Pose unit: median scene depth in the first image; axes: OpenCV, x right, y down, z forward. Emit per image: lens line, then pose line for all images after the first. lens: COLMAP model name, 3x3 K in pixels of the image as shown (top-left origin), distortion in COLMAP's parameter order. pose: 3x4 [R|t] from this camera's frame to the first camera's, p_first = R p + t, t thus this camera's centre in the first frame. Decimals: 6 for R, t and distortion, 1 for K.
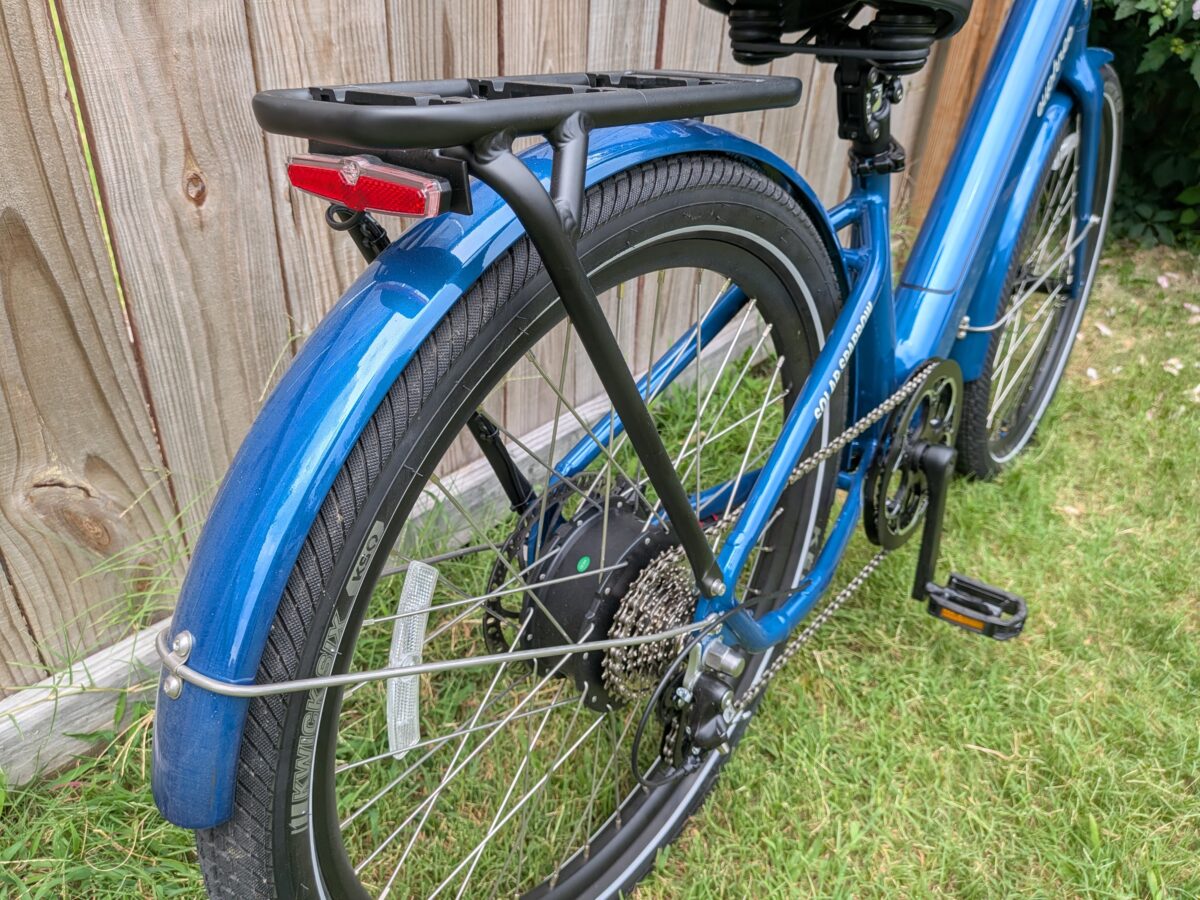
lens RADIAL K [[925.5, 0, 588.1], [0, 925.5, 467.4], [0, 0, 1]] dist [0.008469, -0.063575]
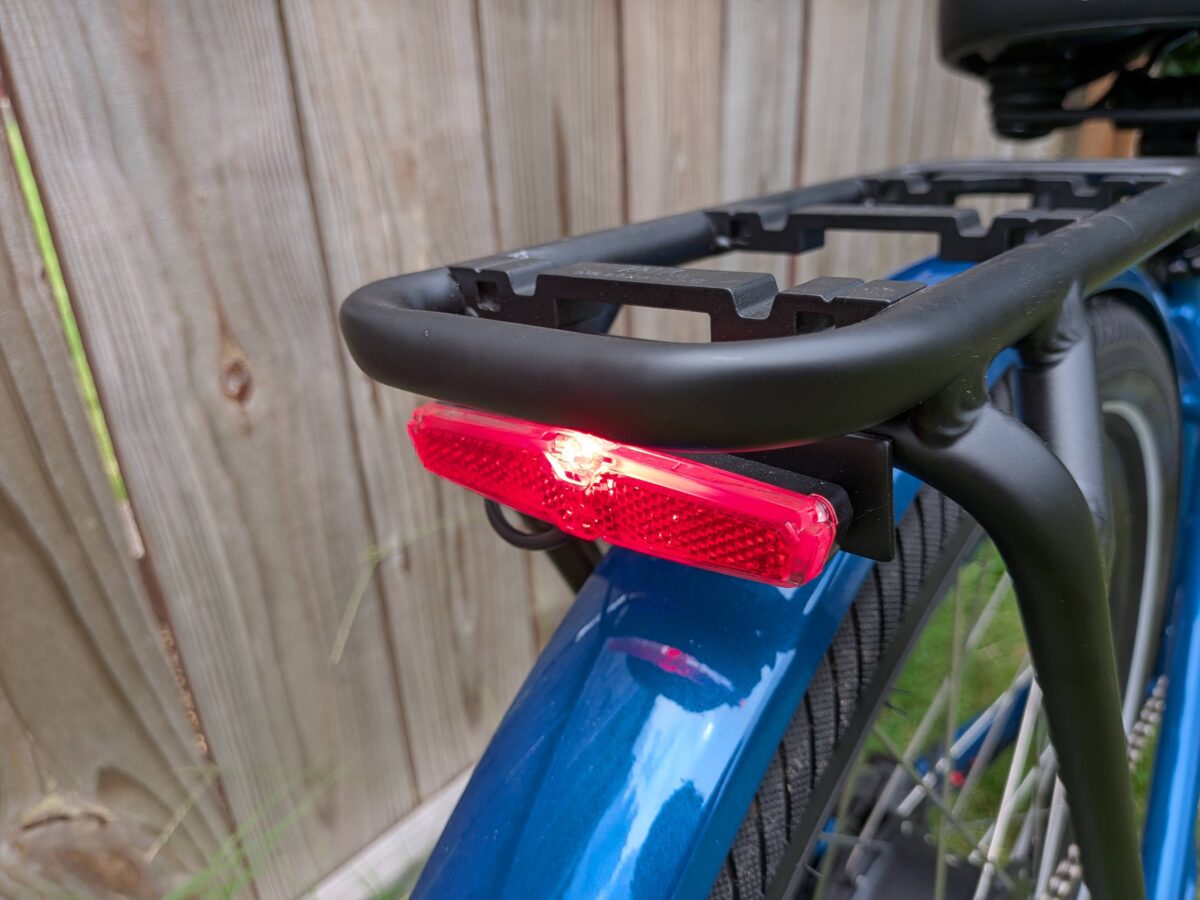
lens RADIAL K [[925.5, 0, 589.7], [0, 925.5, 440.6], [0, 0, 1]] dist [0.008469, -0.063575]
pose [[0.995658, -0.081111, -0.045671, -0.132539], [0.075624, 0.990916, -0.111204, -0.162224], [0.054276, 0.107267, 0.992748, 0.328727]]
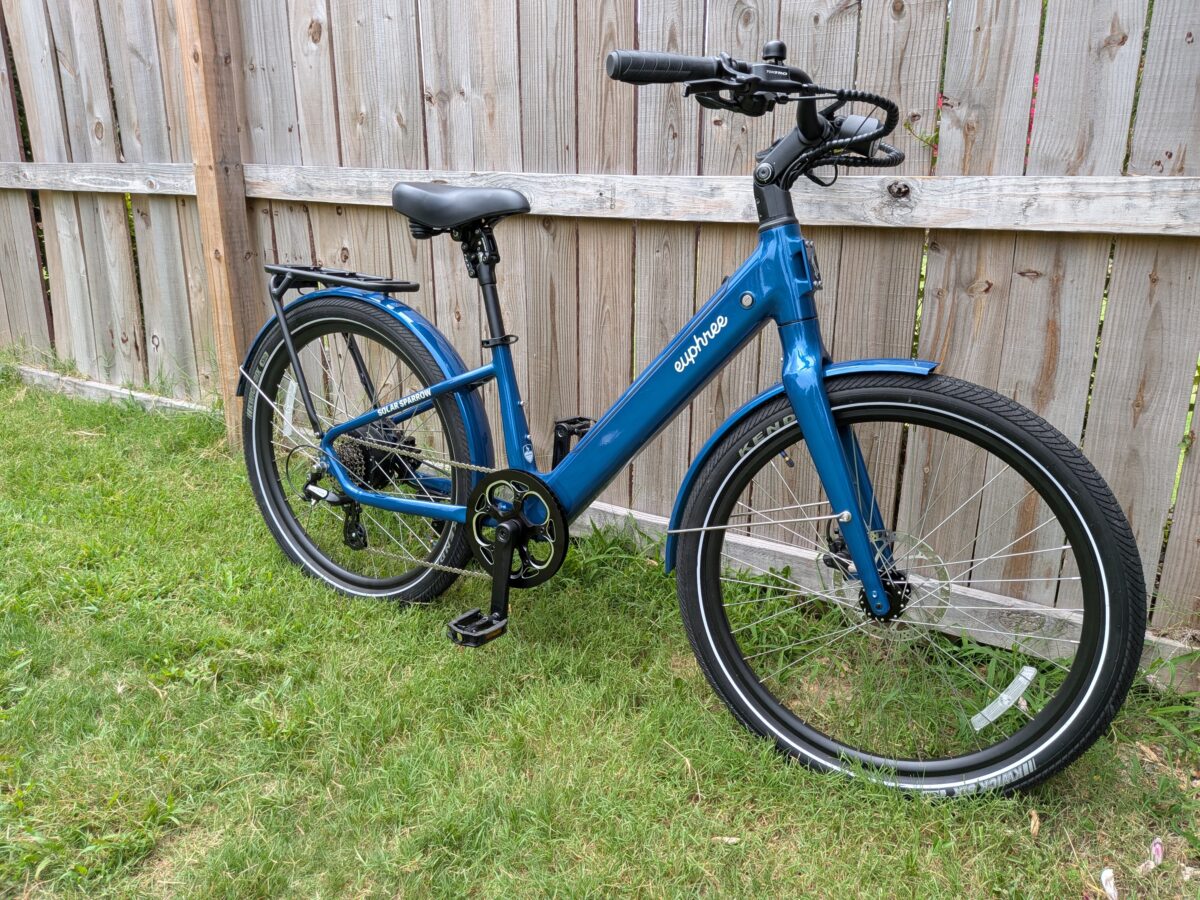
lens RADIAL K [[925.5, 0, 595.8], [0, 925.5, 453.0], [0, 0, 1]] dist [0.008469, -0.063575]
pose [[0.134113, 0.248348, -0.959342, 2.747377], [-0.524127, 0.839374, 0.144020, -0.616748], [0.841014, 0.483501, 0.242737, 0.883693]]
